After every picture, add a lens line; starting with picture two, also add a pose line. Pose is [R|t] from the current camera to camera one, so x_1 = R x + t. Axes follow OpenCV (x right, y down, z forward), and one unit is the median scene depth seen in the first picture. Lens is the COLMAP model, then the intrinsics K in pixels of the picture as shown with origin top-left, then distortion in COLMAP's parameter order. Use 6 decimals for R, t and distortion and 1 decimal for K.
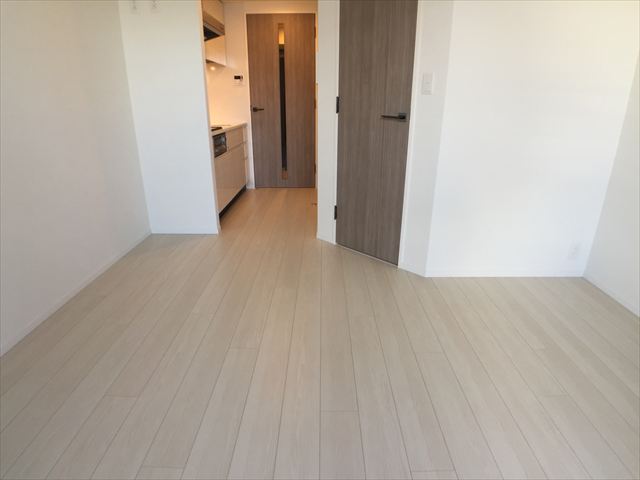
lens RADIAL K [[366.9, 0, 320.0], [0, 366.9, 240.0], [0, 0, 1]] dist [-0.072095, 0.001068]
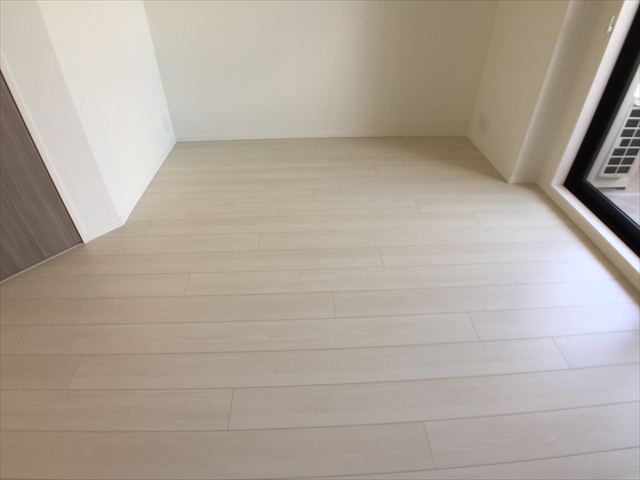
lens RADIAL K [[366.9, 0, 320.0], [0, 366.9, 240.0], [0, 0, 1]] dist [-0.072095, 0.001068]
pose [[-0.057280, -0.623174, 0.779983, -0.401721], [0.362131, 0.715089, 0.597920, -0.202734], [-0.930365, 0.316705, 0.184710, 0.444116]]
